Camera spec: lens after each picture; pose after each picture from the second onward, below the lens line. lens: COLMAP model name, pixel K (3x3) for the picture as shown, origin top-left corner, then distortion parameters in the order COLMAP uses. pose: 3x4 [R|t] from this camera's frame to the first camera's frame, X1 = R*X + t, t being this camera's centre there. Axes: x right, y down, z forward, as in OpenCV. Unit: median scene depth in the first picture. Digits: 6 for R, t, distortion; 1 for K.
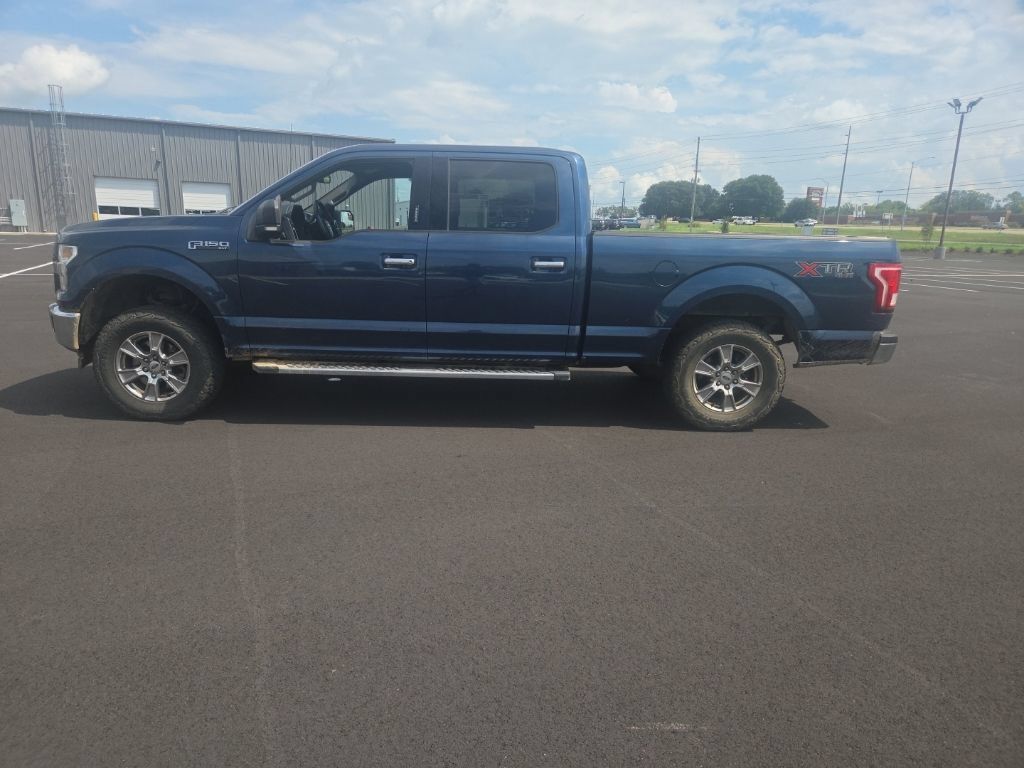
lens RADIAL K [[708.6, 0, 505.2], [0, 708.6, 401.6], [0, 0, 1]] dist [0.072951, -0.068328]
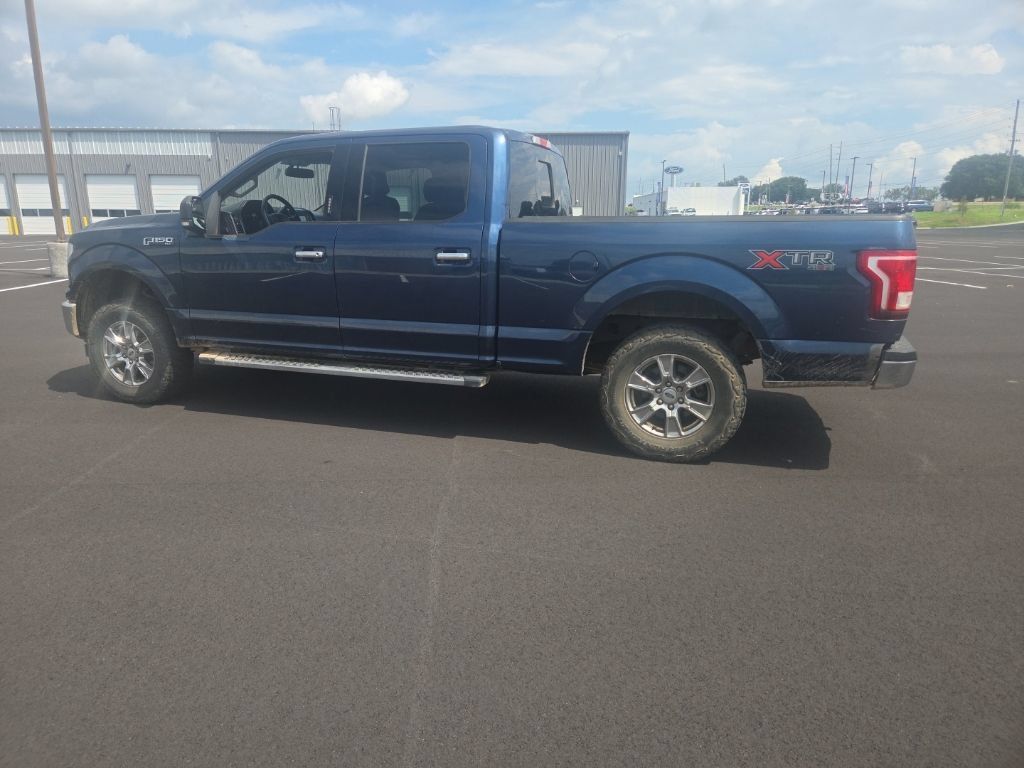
lens RADIAL K [[705.7, 0, 494.1], [0, 705.7, 397.2], [0, 0, 1]] dist [0.070288, -0.060913]
pose [[0.929481, 0.061714, -0.363672, 0.420770], [-0.060841, 0.998051, 0.013868, -0.030475], [0.363819, 0.009236, 0.931424, 0.181751]]
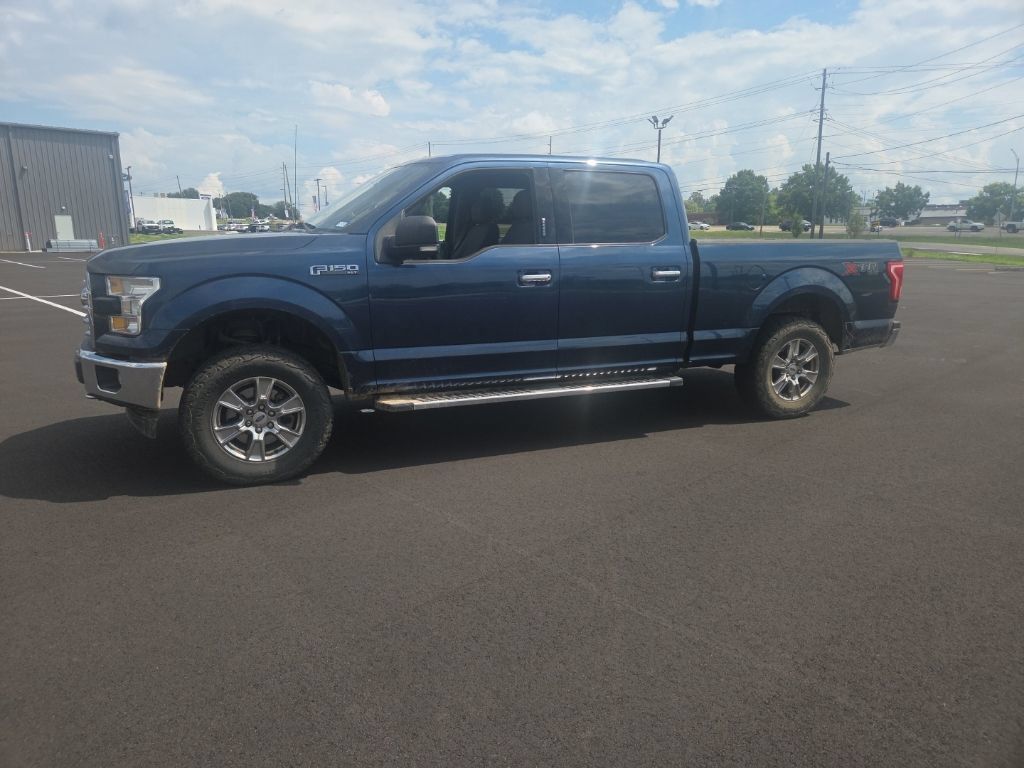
lens RADIAL K [[699.6, 0, 503.2], [0, 699.6, 400.9], [0, 0, 1]] dist [0.067722, -0.054076]
pose [[0.927300, -0.106175, 0.358945, -0.507730], [0.105685, 0.994177, 0.021049, -0.055545], [-0.359090, 0.018416, 0.933121, 0.142194]]
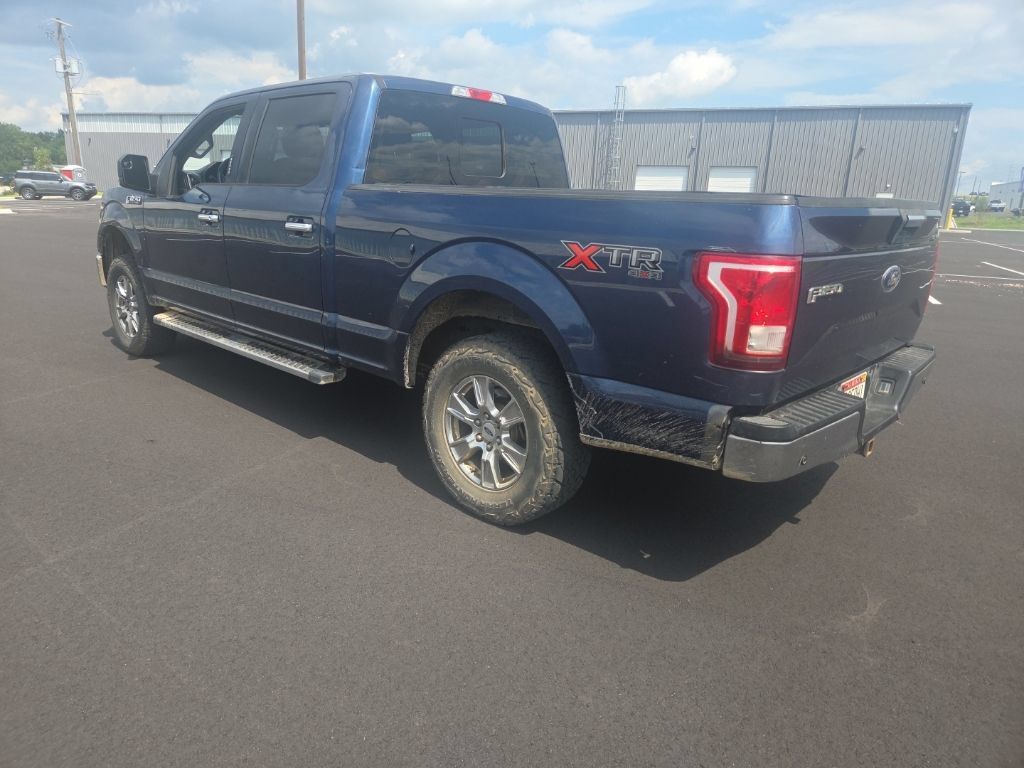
lens RADIAL K [[703.0, 0, 491.8], [0, 703.0, 383.5], [0, 0, 1]] dist [0.077425, -0.067187]
pose [[0.695103, 0.183038, -0.695219, 0.719829], [-0.187054, 0.979785, 0.070936, -0.115632], [0.694149, 0.080736, 0.715289, 0.582425]]
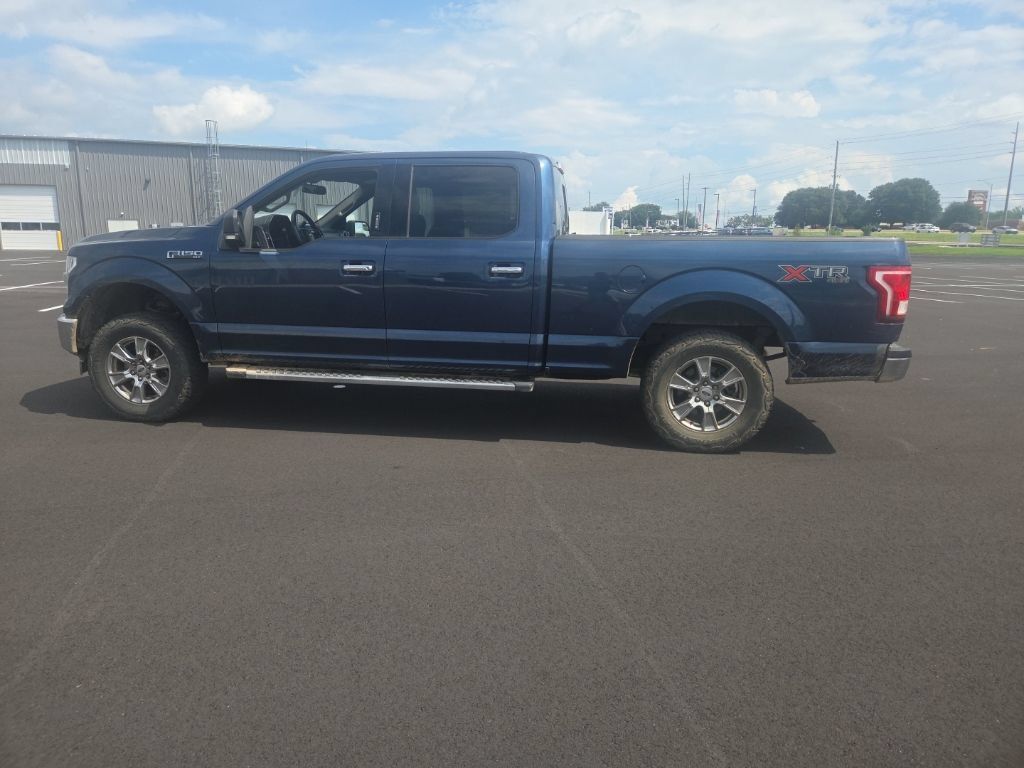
lens RADIAL K [[705.0, 0, 500.5], [0, 705.0, 385.7], [0, 0, 1]] dist [0.071523, -0.060222]
pose [[0.982261, 0.021753, -0.186252, 0.222800], [-0.028901, 0.998943, -0.035751, -0.003255], [0.185277, 0.040500, 0.981851, 0.066394]]
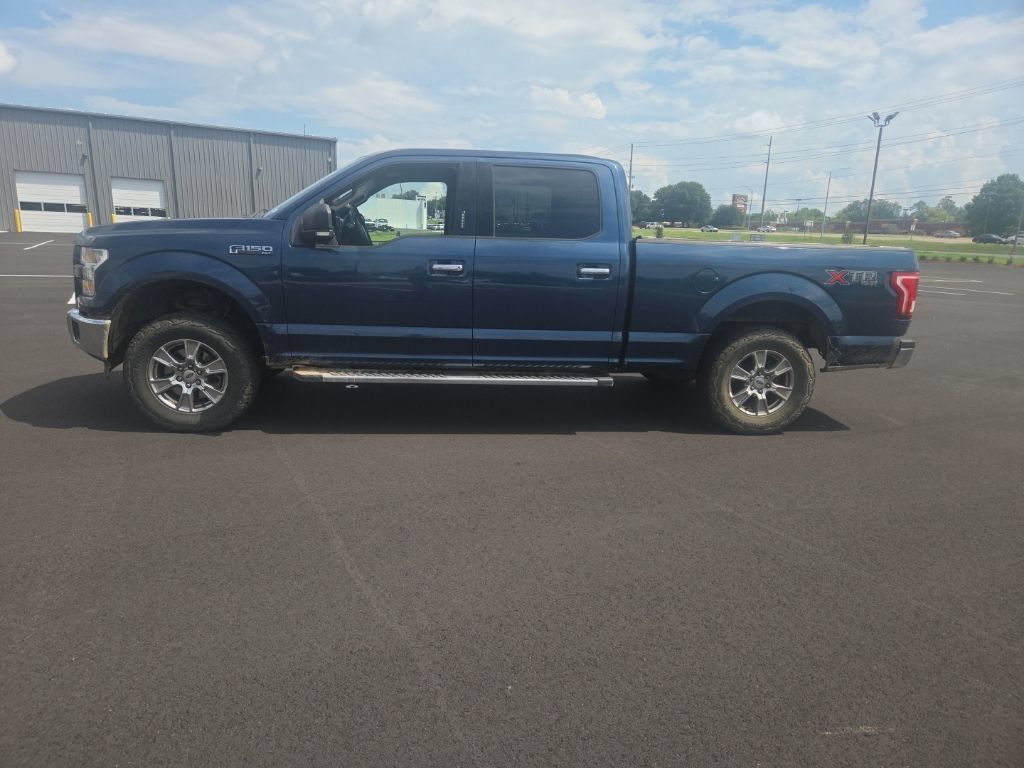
lens RADIAL K [[704.3, 0, 503.1], [0, 704.3, 408.8], [0, 0, 1]] dist [0.065685, -0.054476]
pose [[0.995700, -0.011443, 0.091924, -0.155268], [0.010653, 0.999902, 0.009086, -0.008543], [-0.092019, -0.008068, 0.995725, 0.012270]]
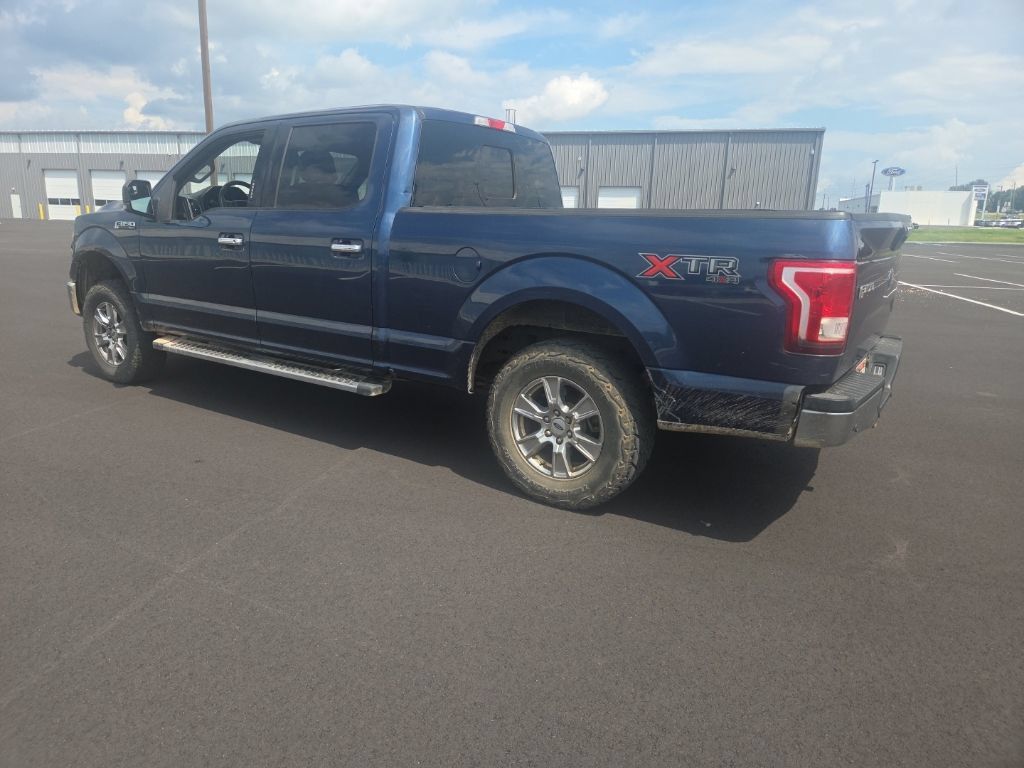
lens RADIAL K [[705.1, 0, 491.8], [0, 705.1, 393.0], [0, 0, 1]] dist [0.070153, -0.058841]
pose [[0.799841, 0.135071, -0.584816, 0.646358], [-0.143300, 0.989147, 0.032468, -0.077041], [0.582854, 0.057834, 0.810516, 0.432323]]
